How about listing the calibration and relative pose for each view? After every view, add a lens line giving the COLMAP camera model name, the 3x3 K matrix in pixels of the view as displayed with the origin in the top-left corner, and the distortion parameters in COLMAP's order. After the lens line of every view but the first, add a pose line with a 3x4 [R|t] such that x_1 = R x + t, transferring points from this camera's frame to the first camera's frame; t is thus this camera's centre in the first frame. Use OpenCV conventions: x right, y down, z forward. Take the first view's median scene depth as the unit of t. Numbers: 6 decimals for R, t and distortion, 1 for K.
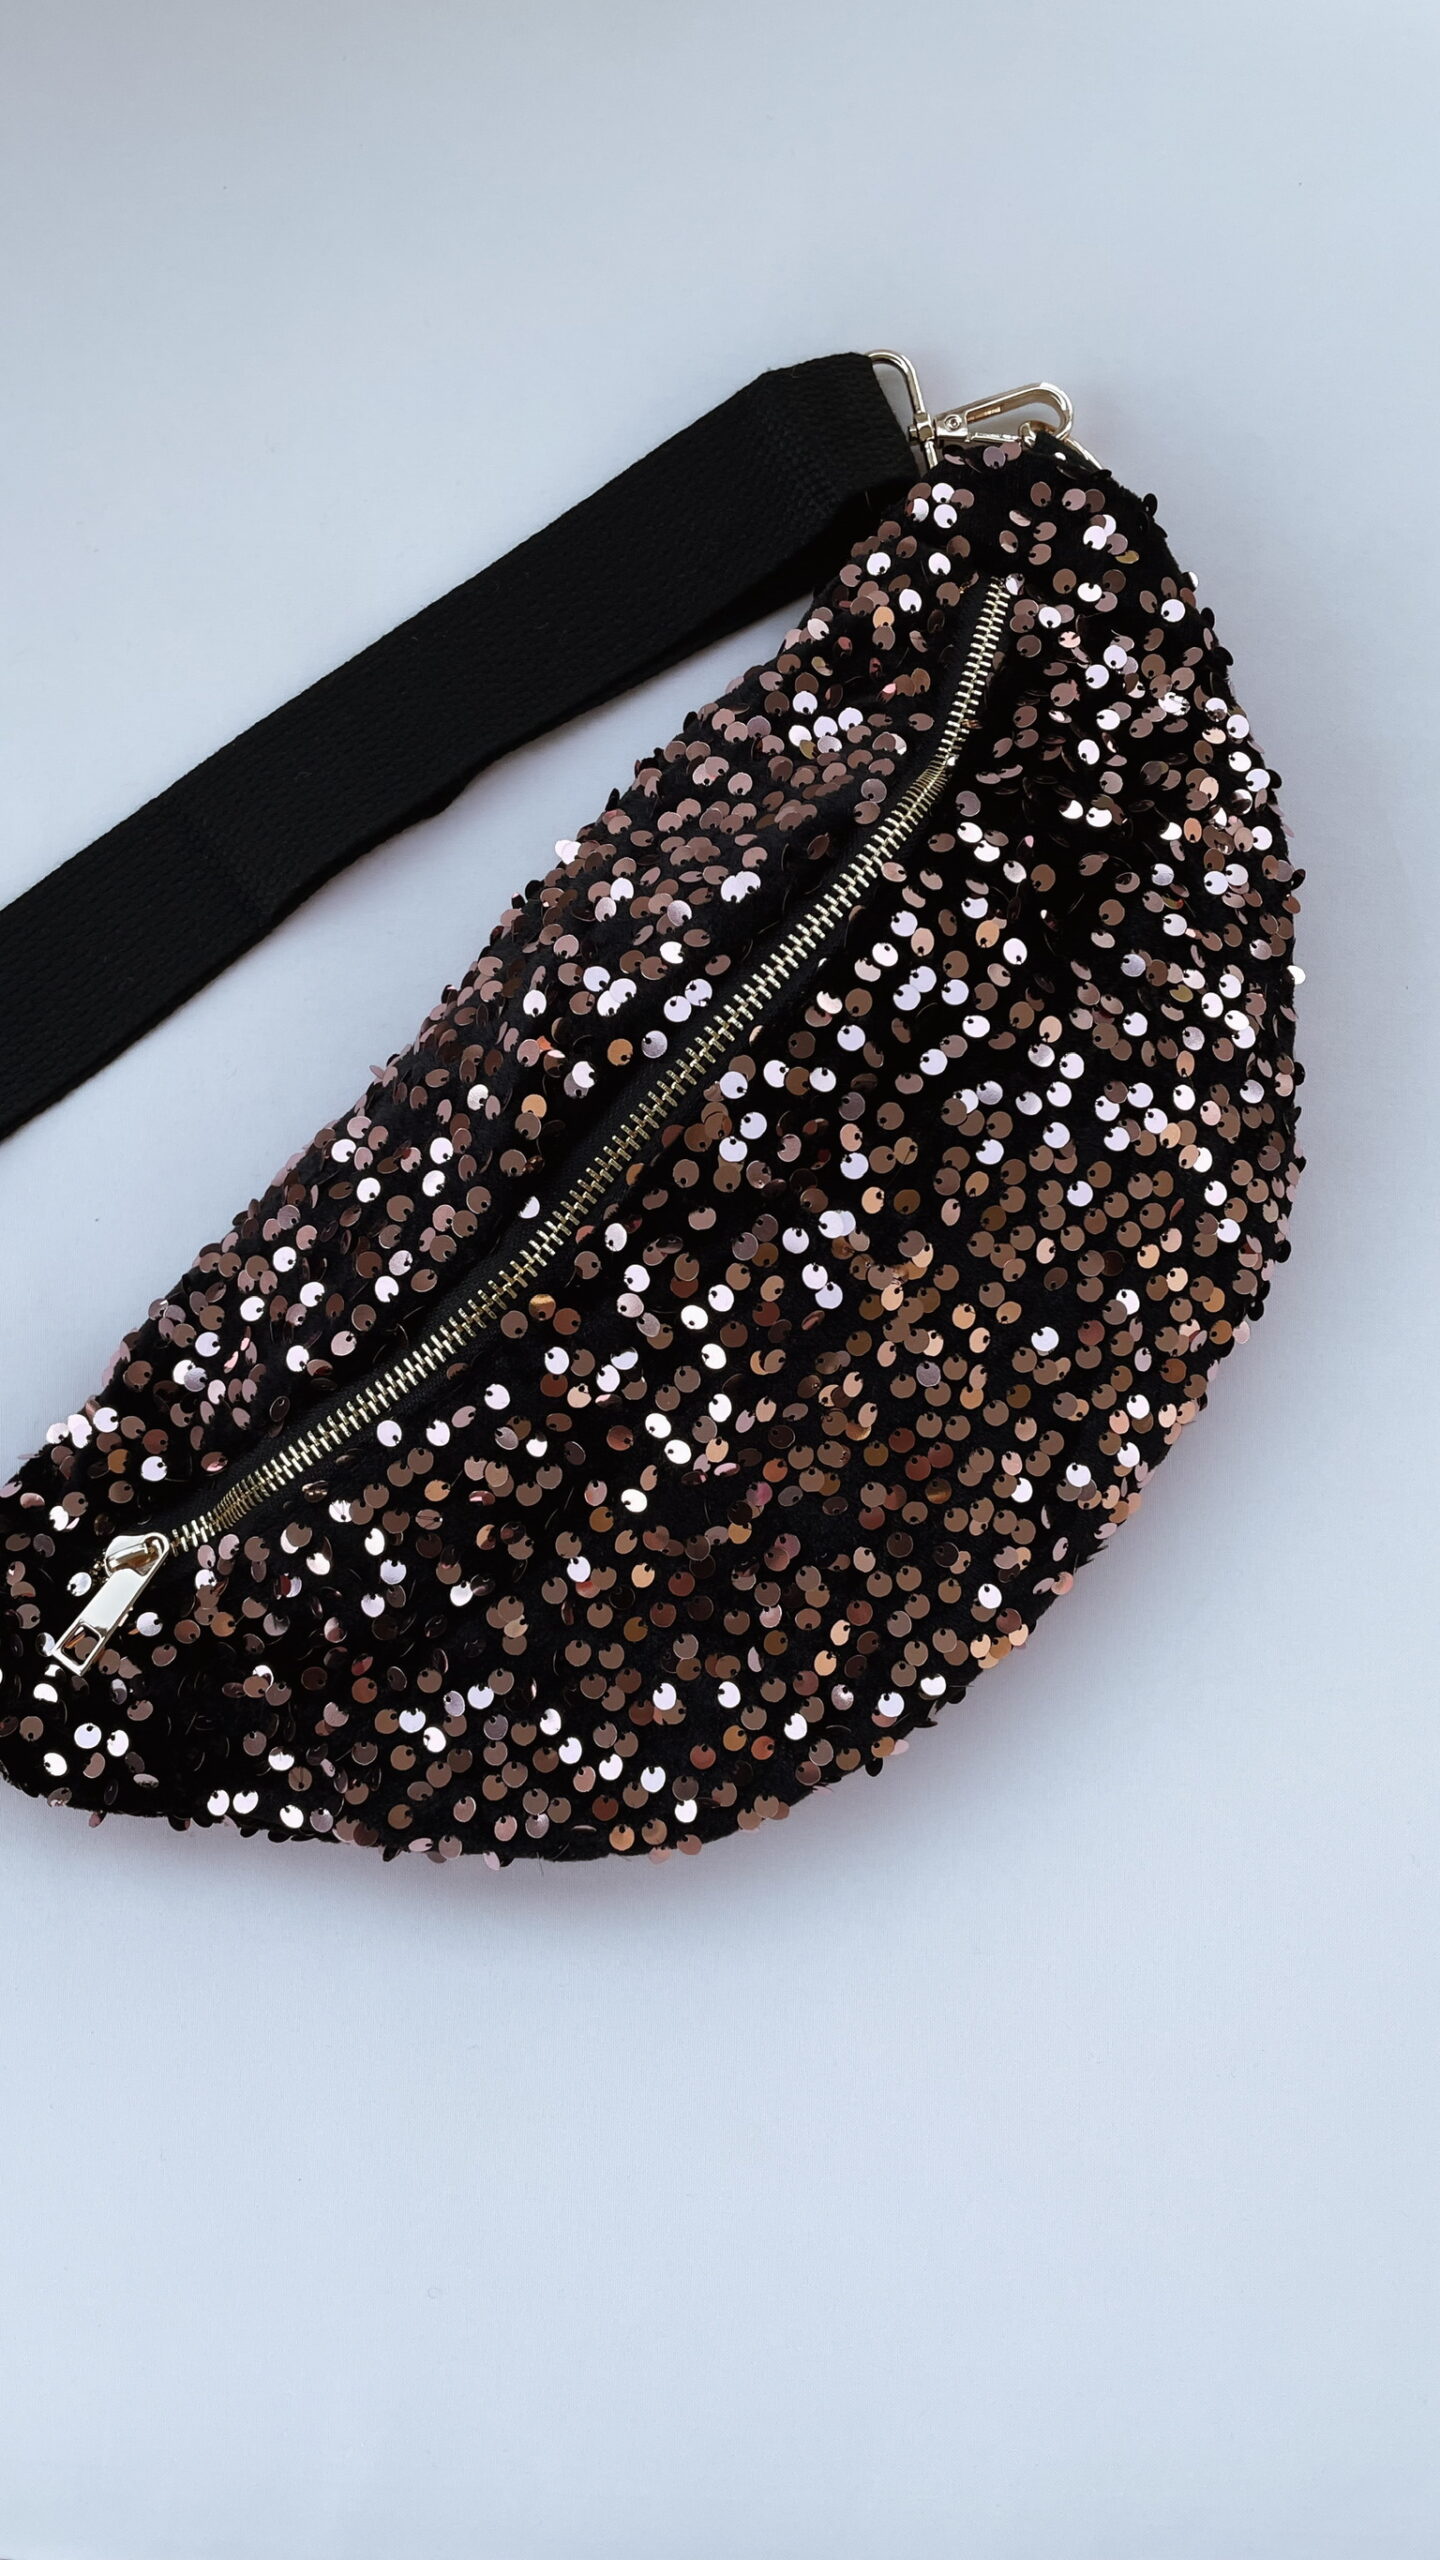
lens RADIAL K [[2085.8, 0, 718.2], [0, 2085.8, 1280.4], [0, 0, 1]] dist [0.065413, -0.089938]
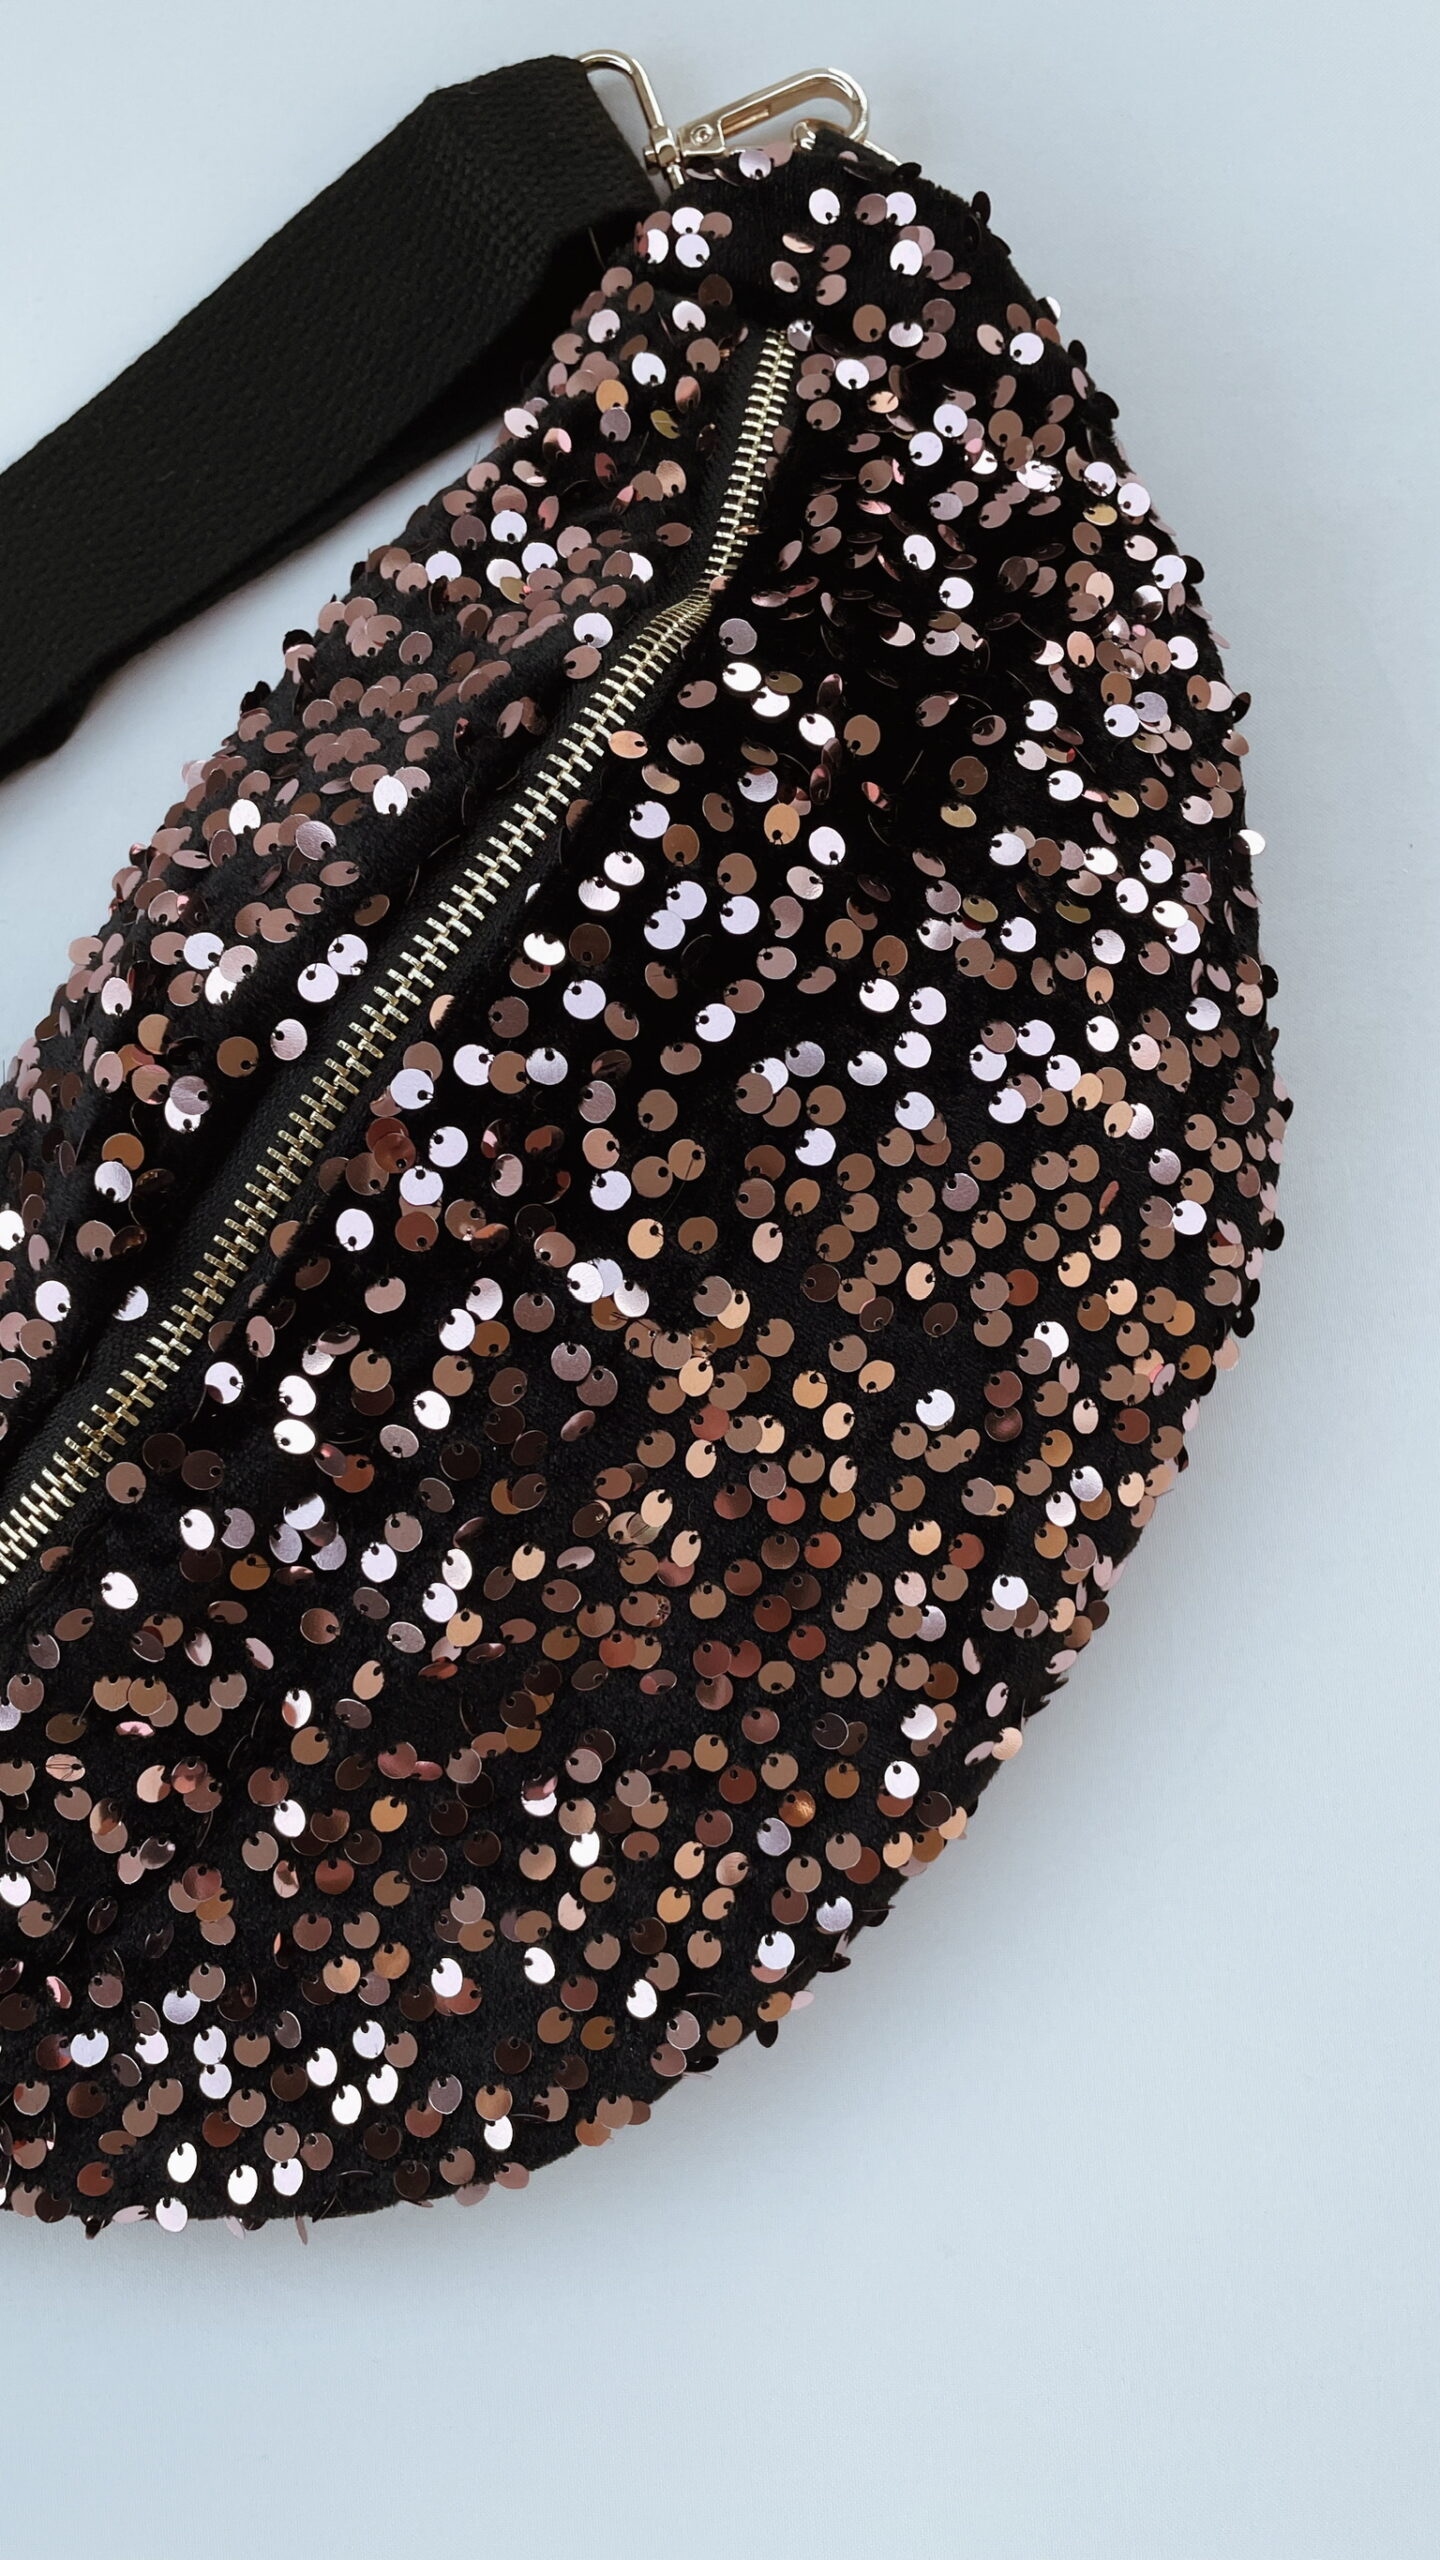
lens RADIAL K [[2085.8, 0, 719.8], [0, 2085.8, 1279.5], [0, 0, 1]] dist [0.065413, -0.089938]
pose [[0.994283, -0.106122, -0.011777, 0.096358], [0.106255, 0.994275, 0.011312, -0.028137], [0.010509, -0.012498, 0.999867, 0.309746]]
